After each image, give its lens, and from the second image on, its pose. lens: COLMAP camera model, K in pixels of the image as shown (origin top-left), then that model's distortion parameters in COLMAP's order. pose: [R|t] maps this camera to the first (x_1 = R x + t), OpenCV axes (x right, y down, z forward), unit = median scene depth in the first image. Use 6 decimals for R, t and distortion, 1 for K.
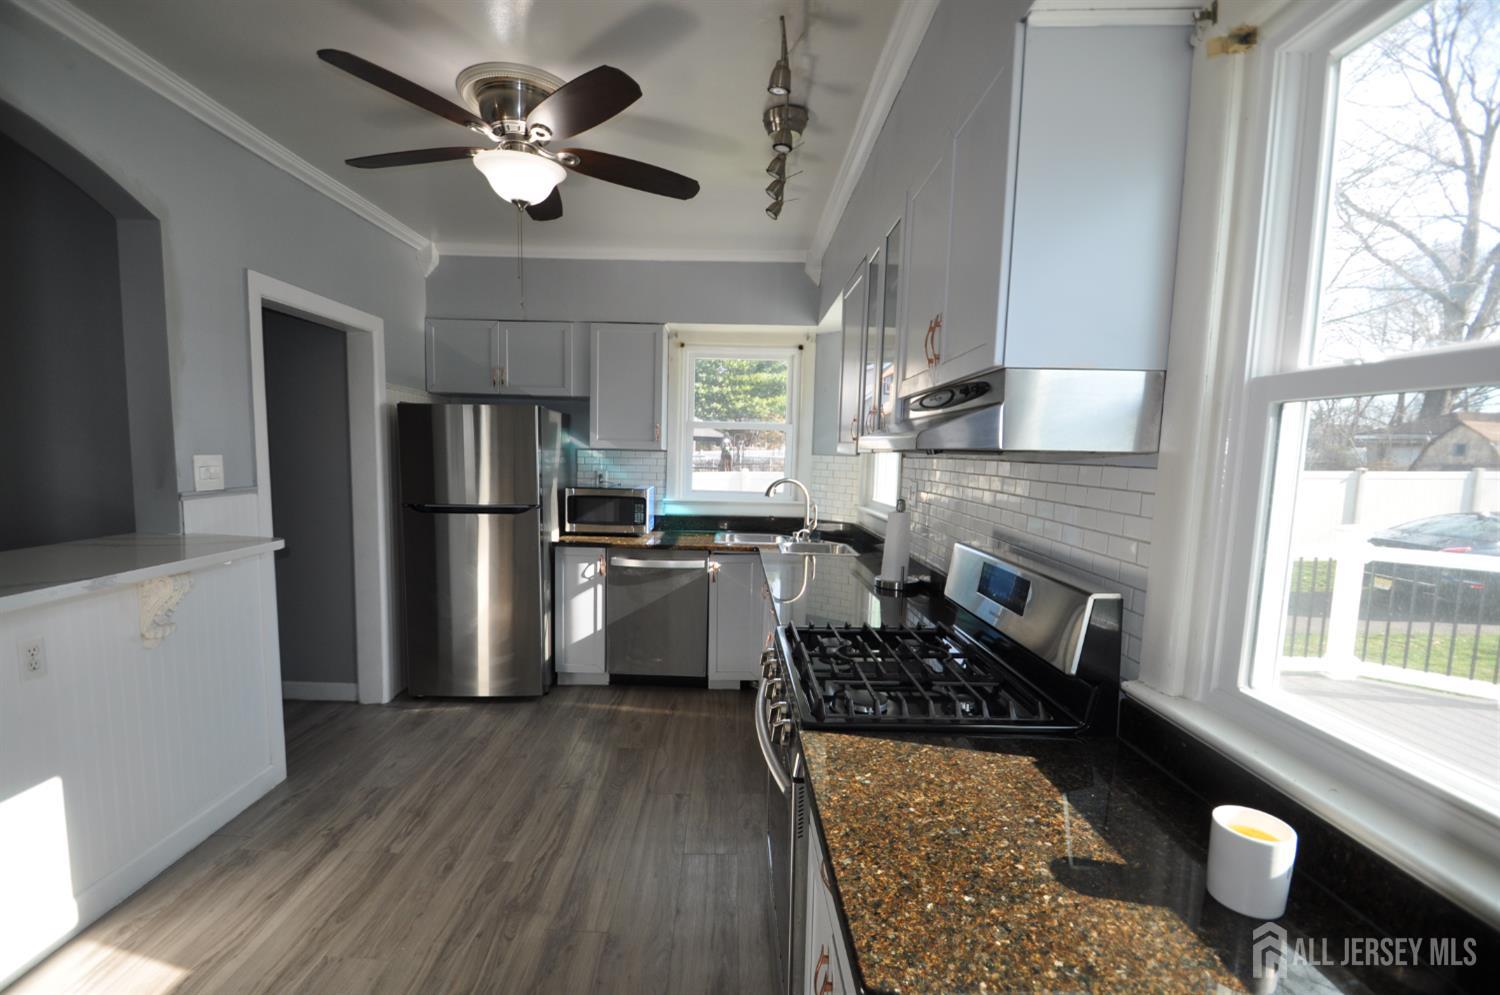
lens RADIAL K [[643.9, 0, 747.9], [0, 643.9, 519.3], [0, 0, 1]] dist [0.023087, 0.000086]
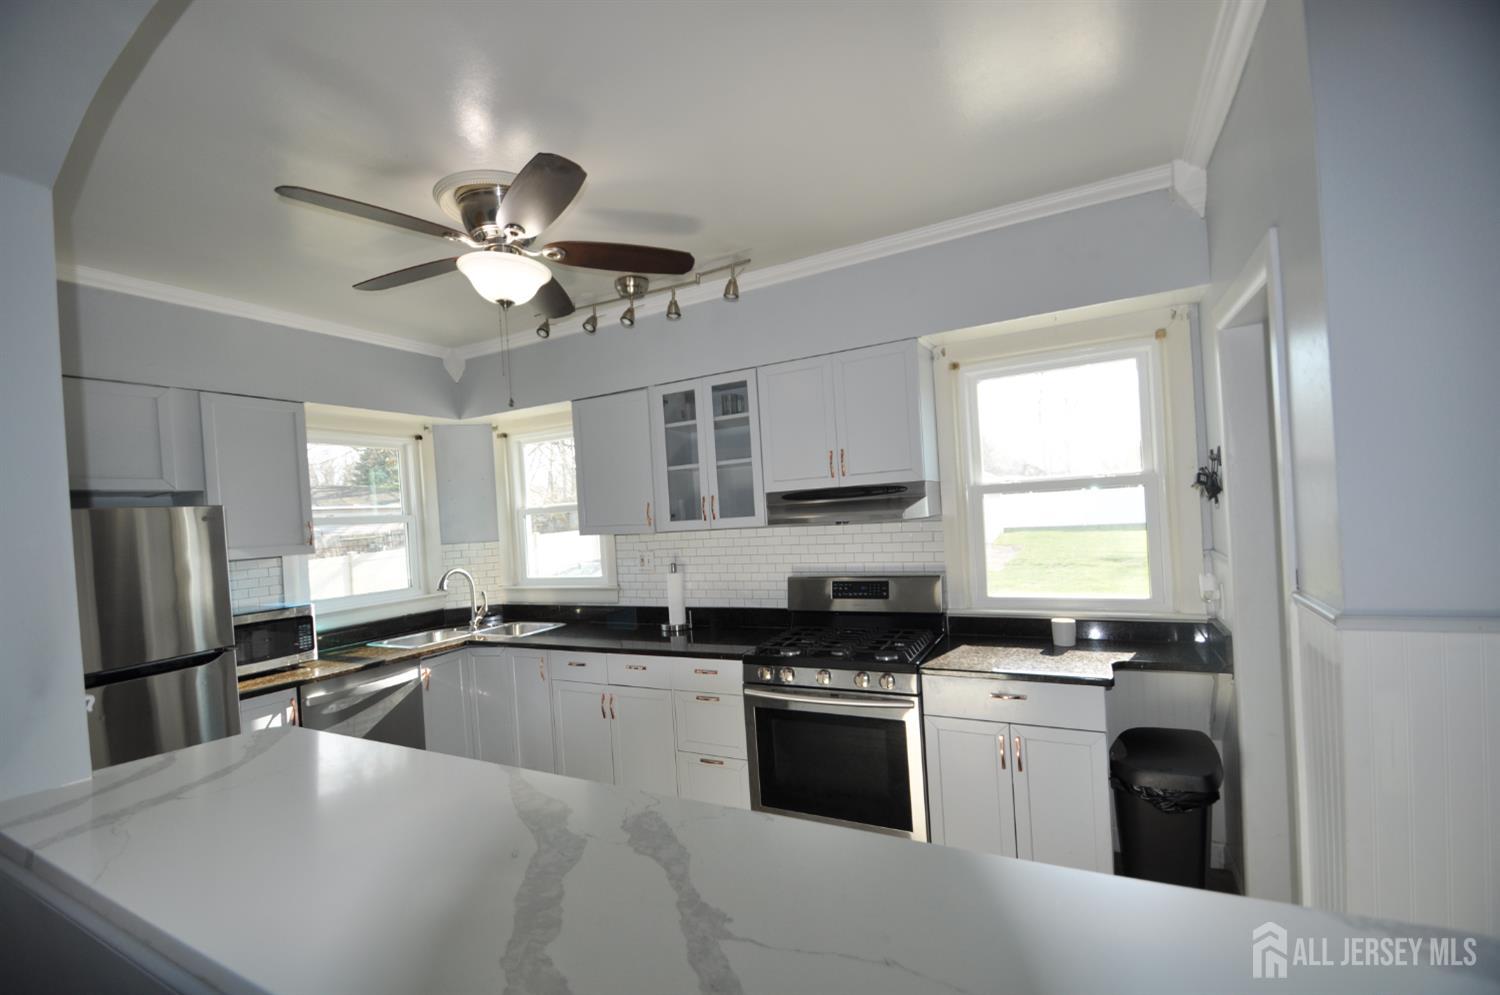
lens RADIAL K [[643.9, 0, 747.9], [0, 643.9, 519.3], [0, 0, 1]] dist [0.023087, 0.000086]
pose [[0.463618, -0.056467, 0.884234, -0.612689], [0.160931, 0.986734, -0.021366, -0.045980], [-0.871298, 0.152206, 0.466555, 0.135343]]
